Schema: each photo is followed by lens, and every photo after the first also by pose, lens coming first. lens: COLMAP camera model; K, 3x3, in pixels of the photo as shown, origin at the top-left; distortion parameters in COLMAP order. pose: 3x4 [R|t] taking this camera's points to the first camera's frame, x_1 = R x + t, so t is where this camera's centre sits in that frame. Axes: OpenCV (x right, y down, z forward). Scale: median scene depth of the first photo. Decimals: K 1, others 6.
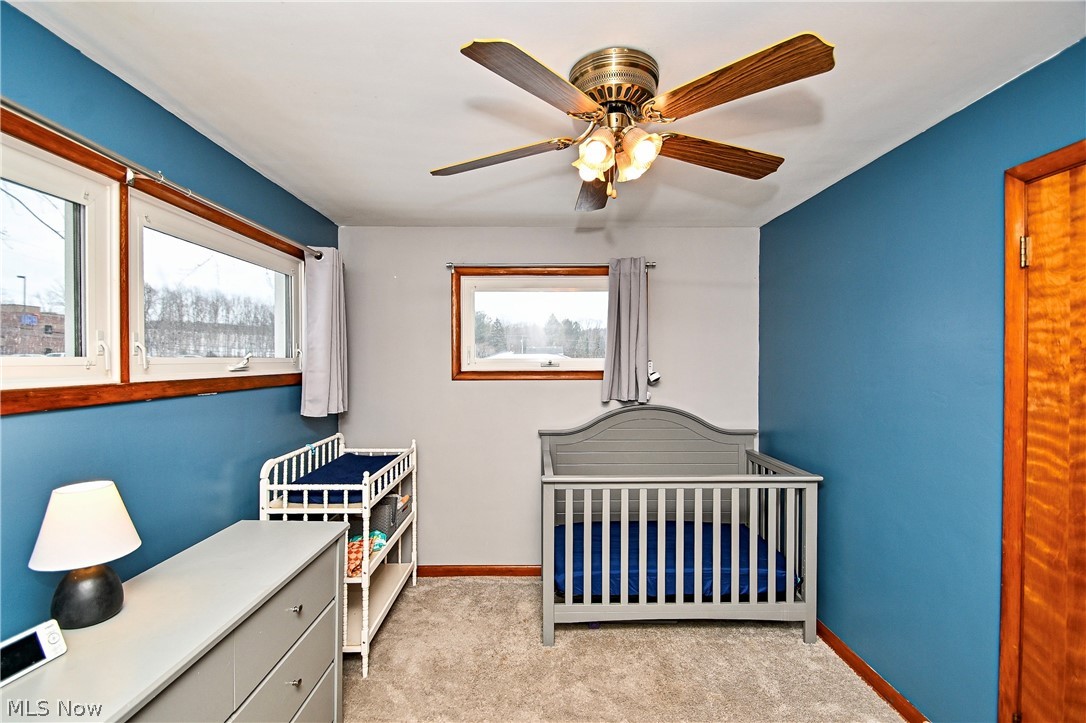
lens RADIAL K [[473.8, 0, 541.9], [0, 473.8, 366.3], [0, 0, 1]] dist [-0.000324, -0.000216]
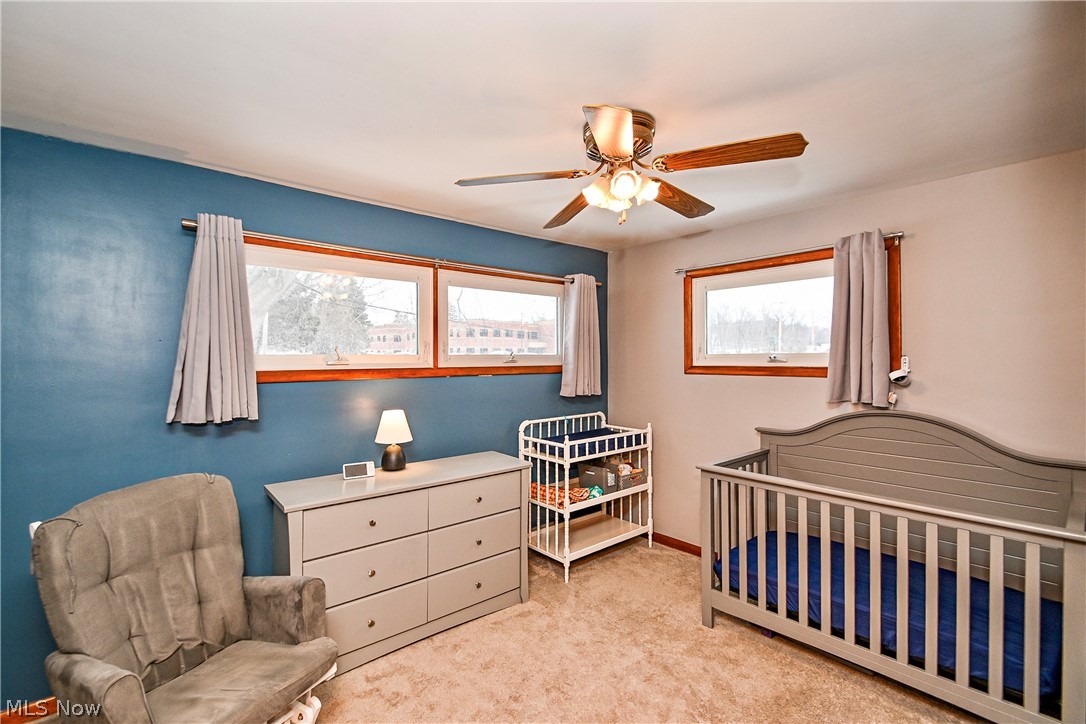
lens RADIAL K [[478.2, 0, 539.0], [0, 478.2, 361.5], [0, 0, 1]] dist [0.022548, -0.018917]
pose [[0.647779, 0.006281, -0.761802, 0.541987], [-0.008374, 0.999964, 0.001125, 0.002465], [0.761782, 0.005651, 0.647809, 0.017087]]
